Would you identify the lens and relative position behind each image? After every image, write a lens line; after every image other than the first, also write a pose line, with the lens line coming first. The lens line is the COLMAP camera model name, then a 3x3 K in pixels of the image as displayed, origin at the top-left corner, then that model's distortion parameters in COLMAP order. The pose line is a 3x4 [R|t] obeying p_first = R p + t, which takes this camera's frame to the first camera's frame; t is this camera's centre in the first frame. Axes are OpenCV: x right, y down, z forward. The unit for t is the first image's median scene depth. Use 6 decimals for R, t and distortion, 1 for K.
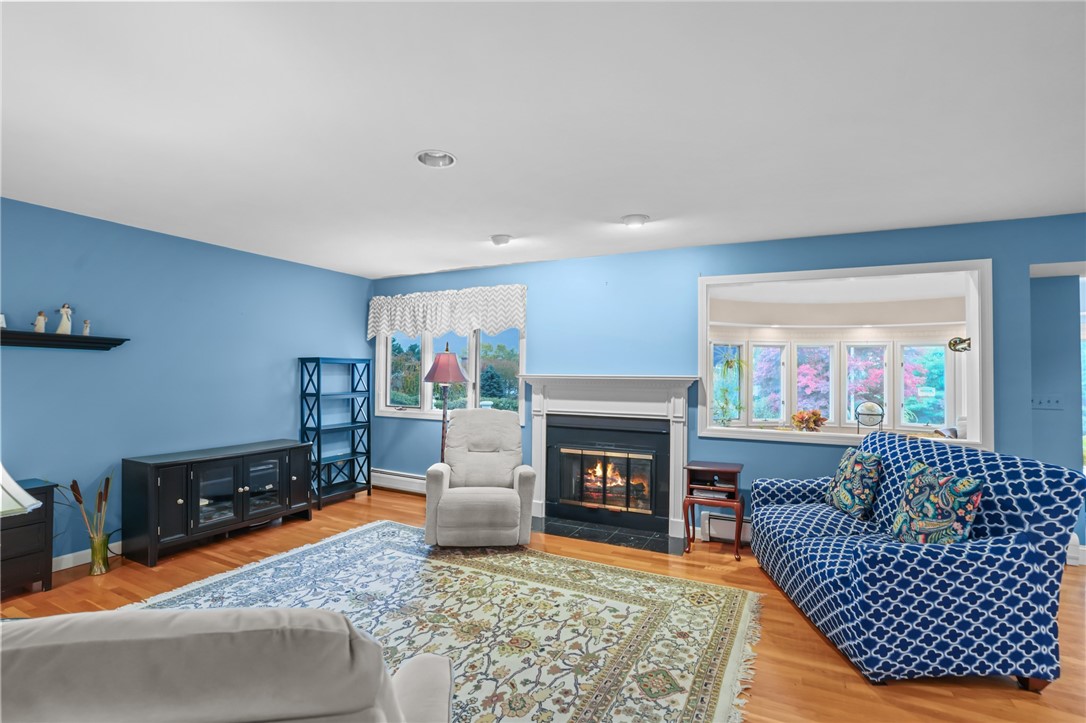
lens RADIAL K [[499.3, 0, 539.6], [0, 499.3, 366.2], [0, 0, 1]] dist [-0.076366, 0.027657]
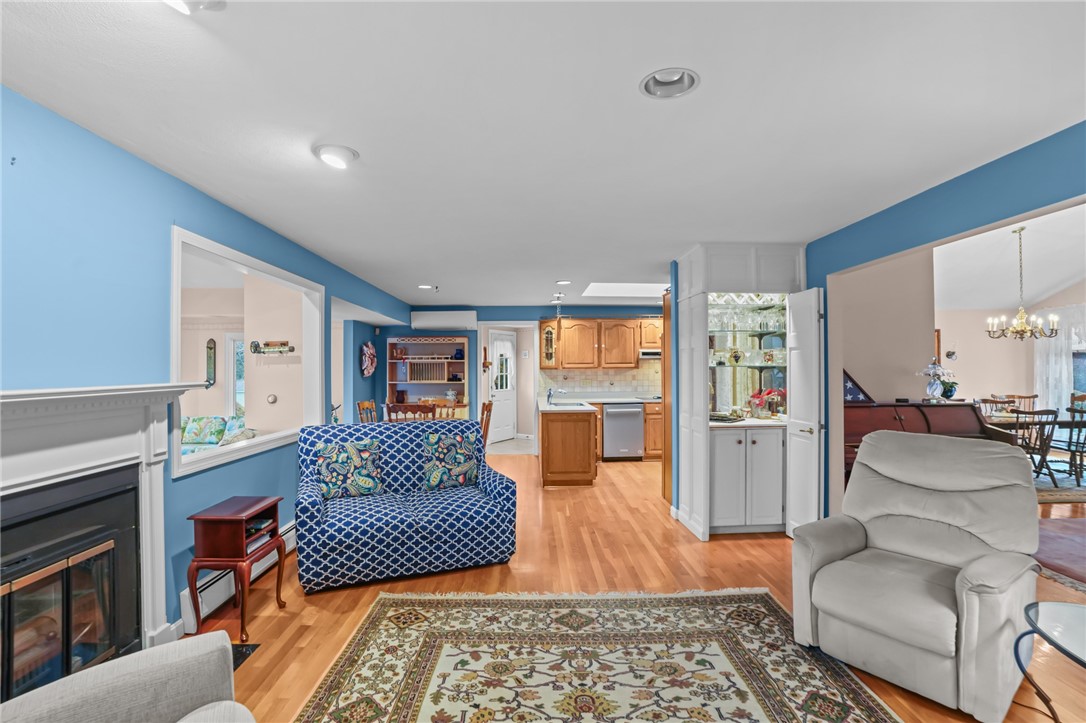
lens RADIAL K [[499.3, 0, 539.6], [0, 499.3, 366.2], [0, 0, 1]] dist [-0.076366, 0.027657]
pose [[-0.471877, -0.003854, 0.881656, -0.559680], [-0.010796, 0.999941, -0.001407, -0.007422], [-0.881598, -0.010182, -0.471891, 1.119107]]
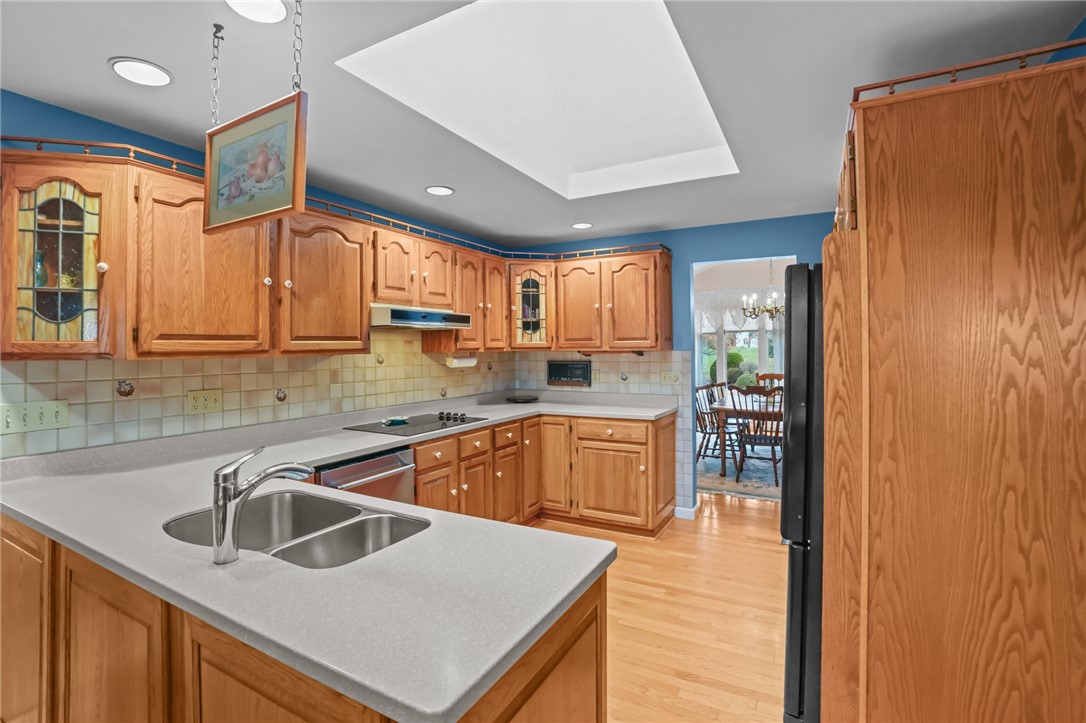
lens RADIAL K [[507.1, 0, 538.9], [0, 507.1, 343.2], [0, 0, 1]] dist [-0.033285, 0.000302]
pose [[-0.998966, 0.000978, 0.045448, 1.020083], [0.000031, 0.999783, -0.020835, -0.003024], [-0.045458, -0.020812, -0.998749, 0.461857]]
